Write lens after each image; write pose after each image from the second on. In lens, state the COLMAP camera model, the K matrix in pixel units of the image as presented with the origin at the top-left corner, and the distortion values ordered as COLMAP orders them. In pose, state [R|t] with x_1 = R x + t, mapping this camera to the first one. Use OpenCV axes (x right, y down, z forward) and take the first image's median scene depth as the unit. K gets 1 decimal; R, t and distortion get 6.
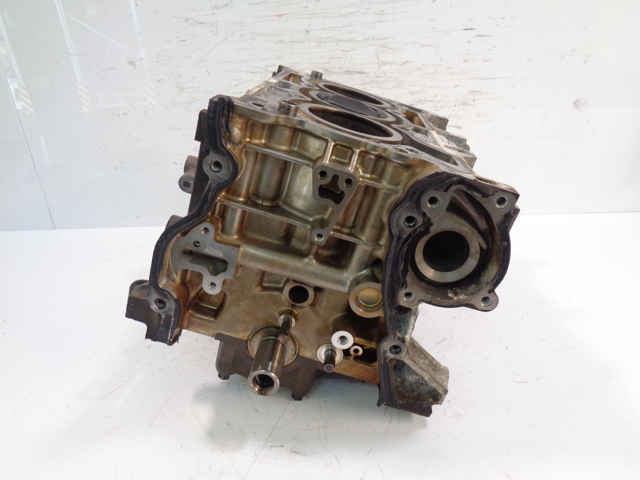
lens RADIAL K [[477.3, 0, 318.9], [0, 477.3, 239.8], [0, 0, 1]] dist [-0.003901, 0.008549]
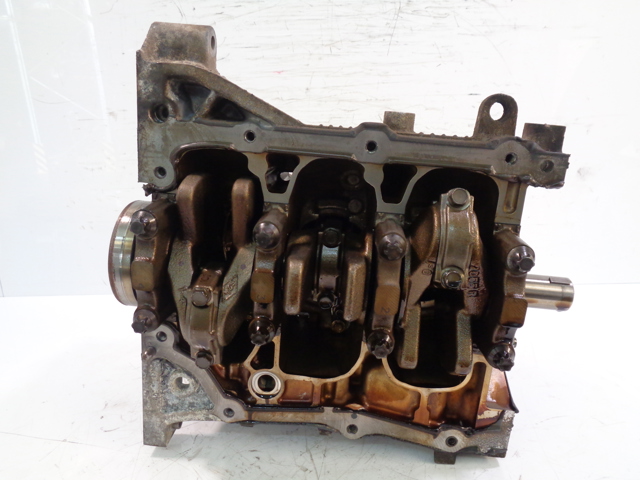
lens RADIAL K [[477.3, 0, 318.7], [0, 477.3, 239.0], [0, 0, 1]] dist [-0.003901, 0.008549]
pose [[0.995764, 0.018416, 0.090080, -0.080690], [-0.005209, 0.989461, -0.144706, -0.005341], [-0.091796, 0.143624, 0.985366, 0.104651]]
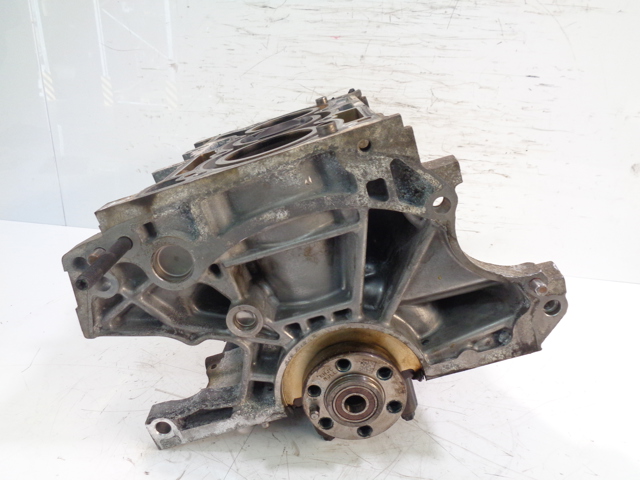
lens RADIAL K [[477.3, 0, 318.6], [0, 477.3, 239.6], [0, 0, 1]] dist [-0.003901, 0.008549]
pose [[0.991680, 0.128726, -0.000494, -0.062345], [-0.128624, 0.990722, -0.043882, -0.022559], [-0.005160, 0.043580, 0.999037, 0.064698]]
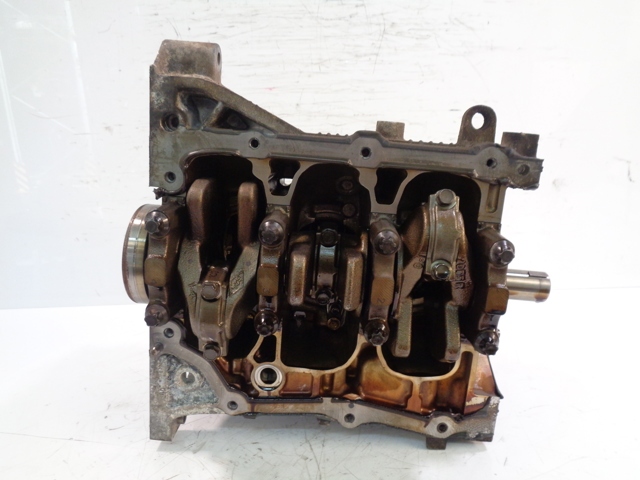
lens RADIAL K [[477.3, 0, 319.7], [0, 477.3, 241.0], [0, 0, 1]] dist [-0.003901, 0.008549]
pose [[0.991851, 0.013026, 0.126733, -0.099268], [0.009856, 0.983932, -0.178271, 0.018569], [-0.127019, 0.178067, 0.975786, 0.074126]]
